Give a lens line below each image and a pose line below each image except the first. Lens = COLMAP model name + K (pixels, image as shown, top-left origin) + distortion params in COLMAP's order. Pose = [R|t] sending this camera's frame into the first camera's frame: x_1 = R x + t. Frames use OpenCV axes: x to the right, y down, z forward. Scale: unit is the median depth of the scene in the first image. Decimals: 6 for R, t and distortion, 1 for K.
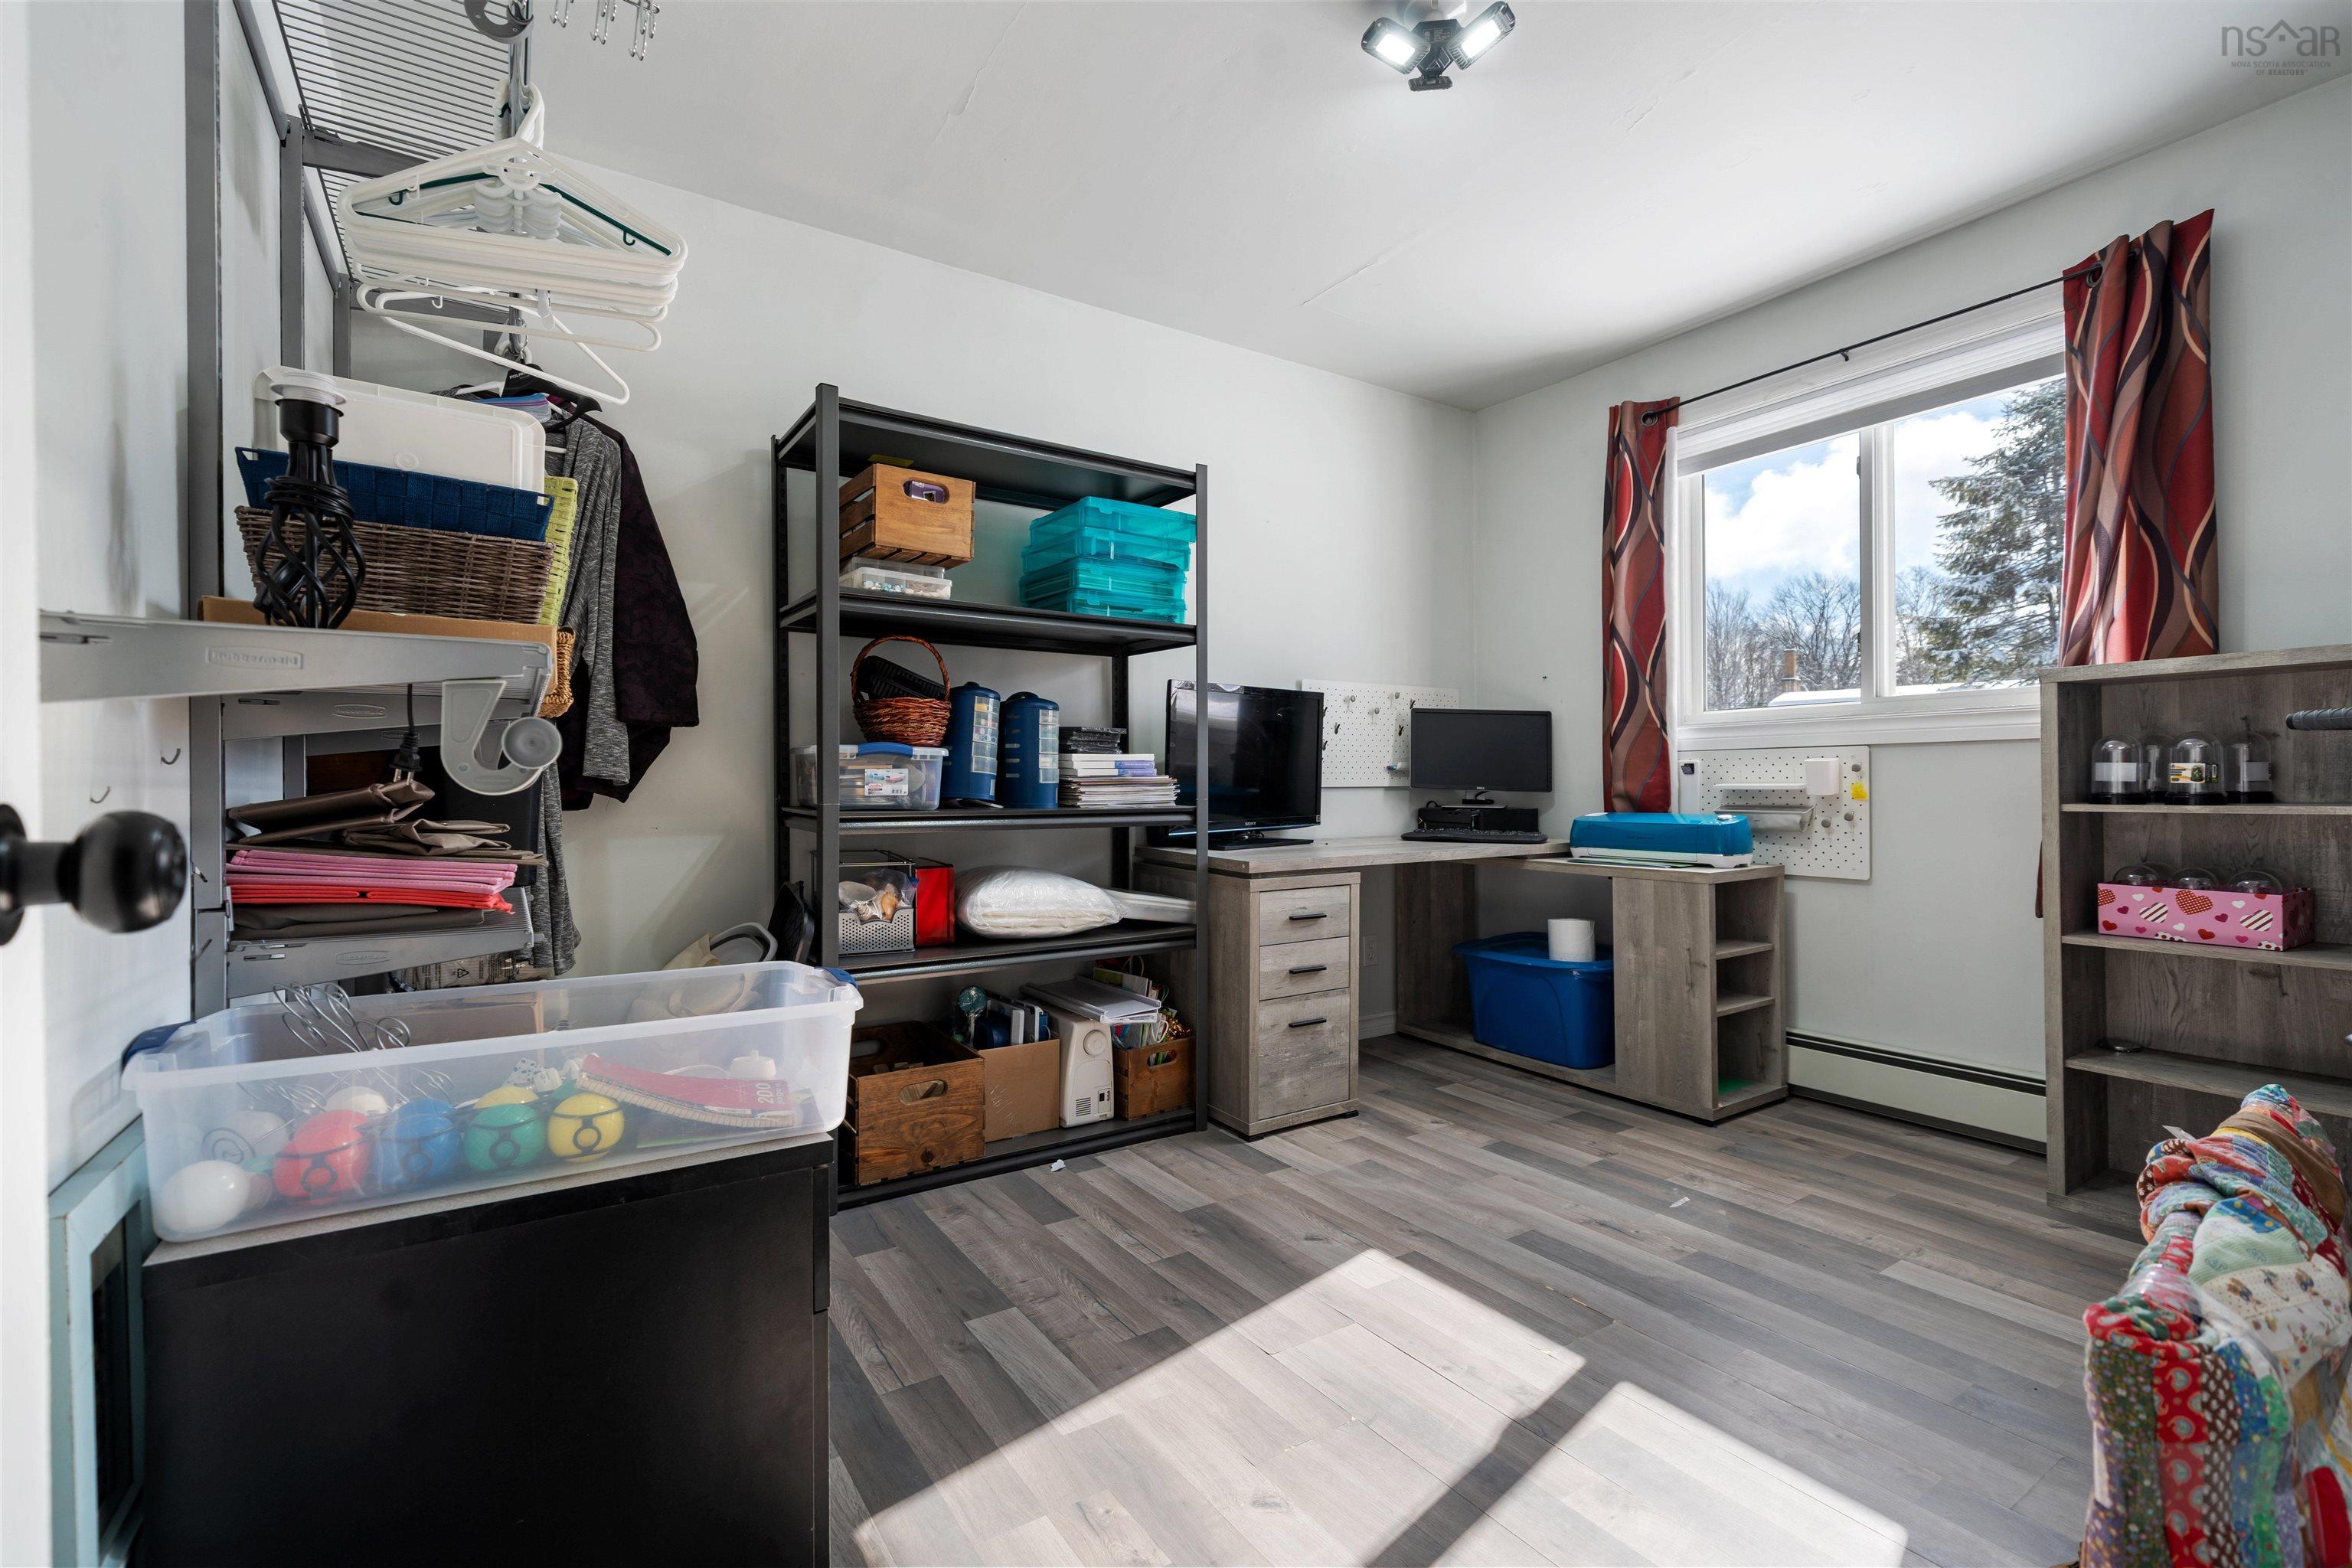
lens RADIAL K [[1029.3, 0, 1174.8], [0, 1029.3, 788.6], [0, 0, 1]] dist [-0.001663, -0.001200]
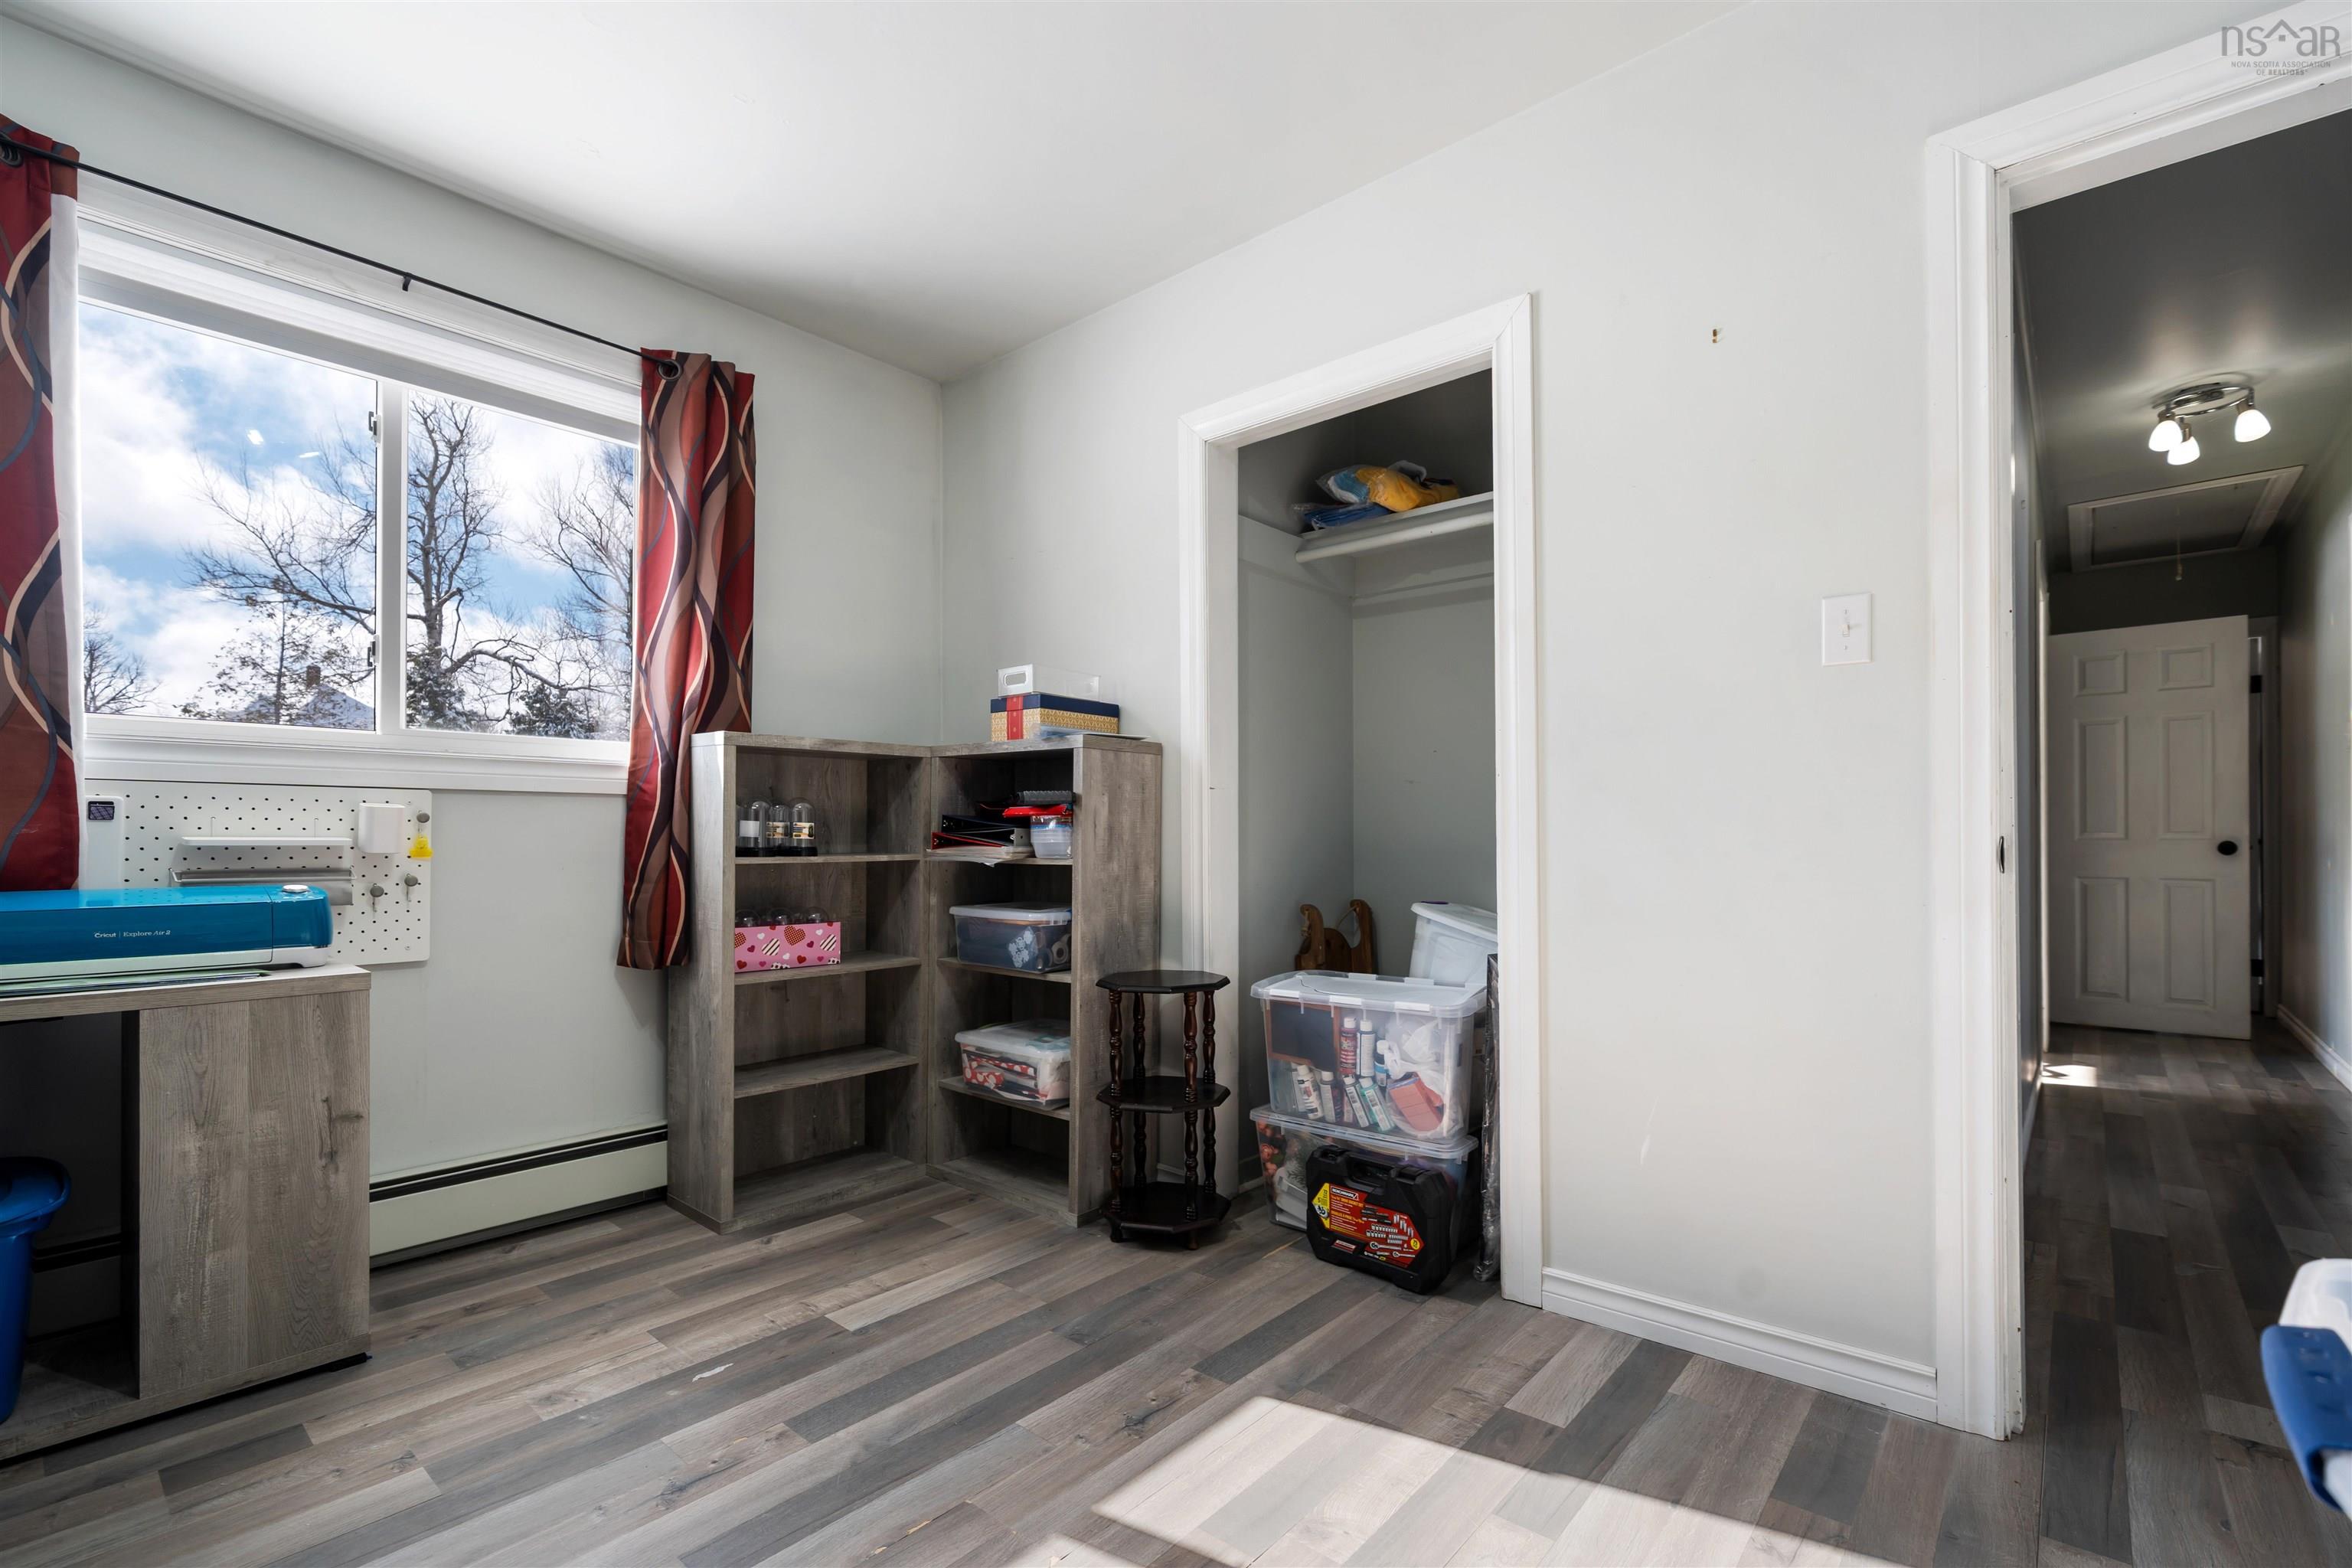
lens RADIAL K [[1029.3, 0, 1200.6], [0, 1029.3, 828.7], [0, 0, 1]] dist [-0.001663, -0.001200]
pose [[-0.282369, 0.015908, 0.959174, -0.279526], [0.005074, 0.999873, -0.015089, 0.003208], [-0.959292, 0.000606, -0.282414, 0.726481]]
